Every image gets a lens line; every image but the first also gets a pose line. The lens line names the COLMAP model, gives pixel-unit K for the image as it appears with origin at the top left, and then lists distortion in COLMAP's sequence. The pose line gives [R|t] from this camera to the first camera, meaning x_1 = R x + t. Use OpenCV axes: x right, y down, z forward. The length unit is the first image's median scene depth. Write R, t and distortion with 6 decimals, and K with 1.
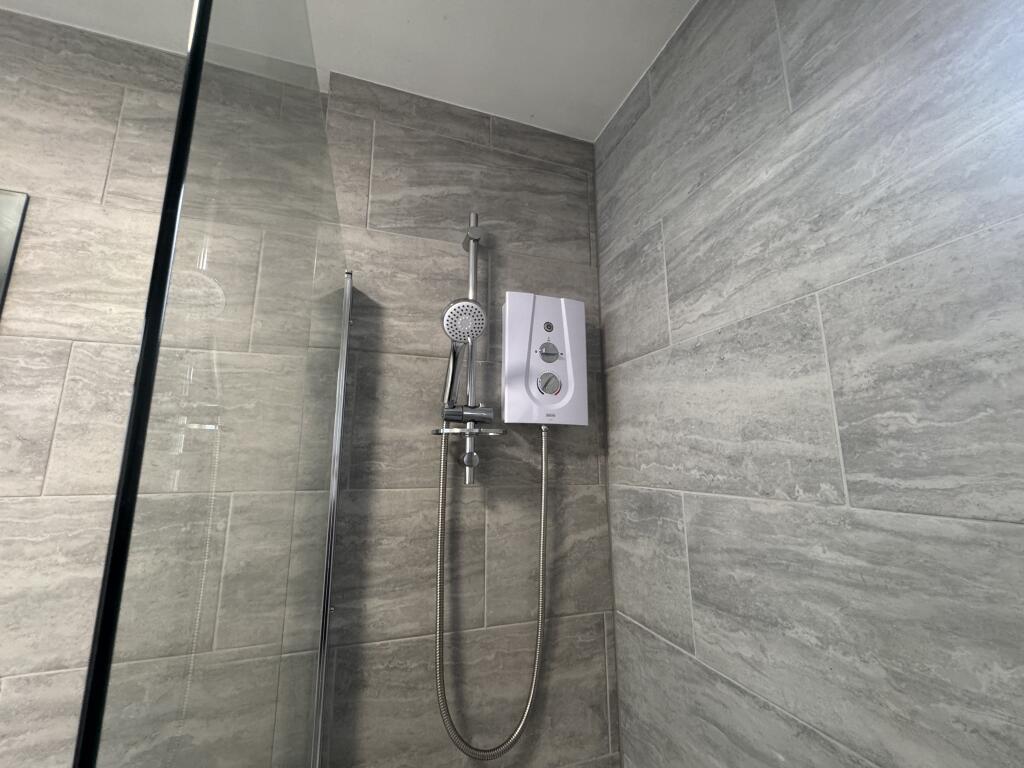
lens RADIAL K [[409.3, 0, 512.0], [0, 409.3, 384.0], [0, 0, 1]] dist [-0.000377, -0.000104]
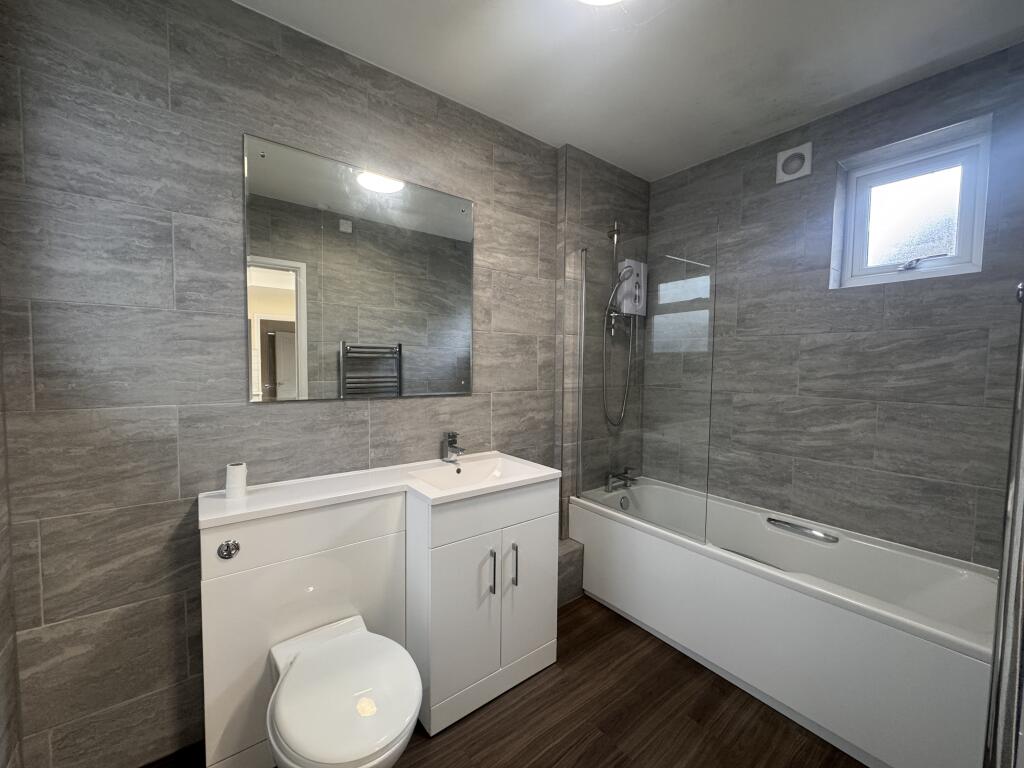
lens RADIAL K [[409.3, 0, 512.0], [0, 409.3, 384.0], [0, 0, 1]] dist [-0.000377, -0.000104]
pose [[0.945780, -0.003441, 0.324790, -1.778135], [-0.073763, 0.971542, 0.225090, -0.001100], [-0.316322, -0.236843, 0.918611, -1.469312]]
